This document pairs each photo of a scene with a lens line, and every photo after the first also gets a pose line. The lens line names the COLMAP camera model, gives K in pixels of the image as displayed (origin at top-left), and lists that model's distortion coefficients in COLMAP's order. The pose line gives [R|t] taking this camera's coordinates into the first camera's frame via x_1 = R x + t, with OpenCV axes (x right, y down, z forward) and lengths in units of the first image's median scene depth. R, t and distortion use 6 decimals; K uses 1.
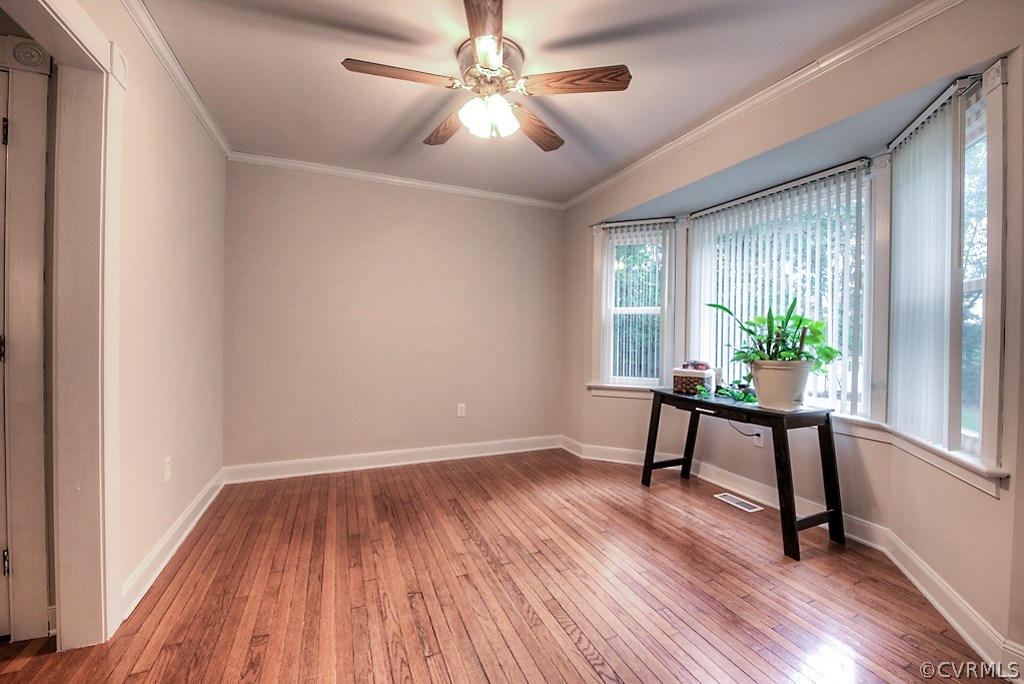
lens RADIAL K [[403.7, 0, 510.7], [0, 403.7, 338.4], [0, 0, 1]] dist [-0.020318, -0.000592]
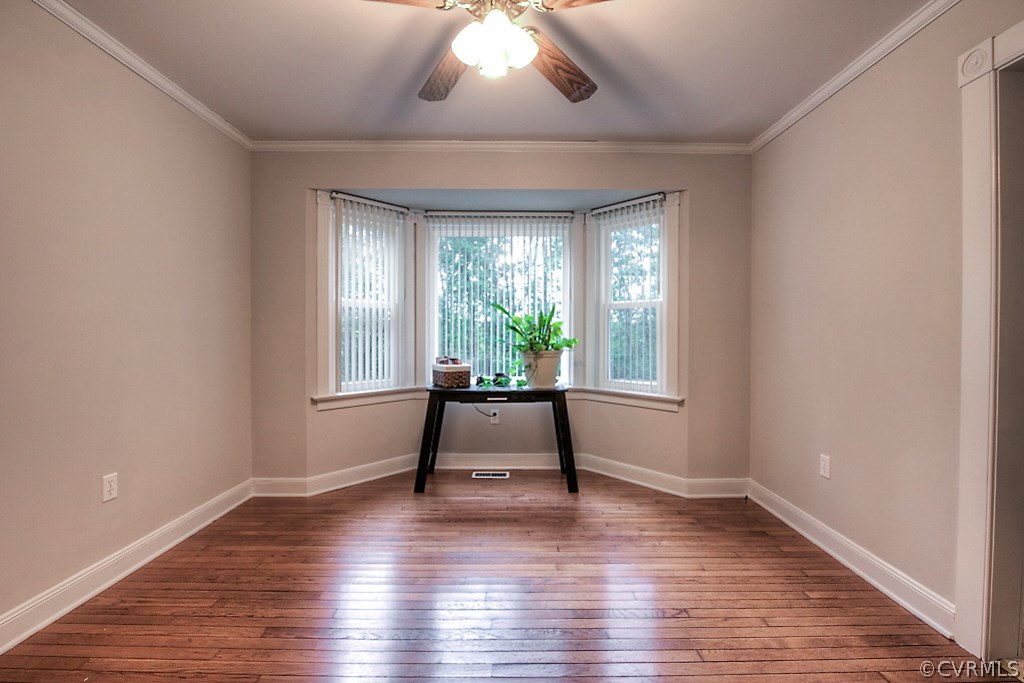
lens RADIAL K [[428.9, 0, 512.0], [0, 428.9, 337.6], [0, 0, 1]] dist [-0.002899, -0.000738]
pose [[0.392689, -0.021264, 0.919425, -0.533118], [0.012365, 0.999764, 0.017841, -0.010678], [-0.919588, 0.004363, 0.392859, 0.443800]]
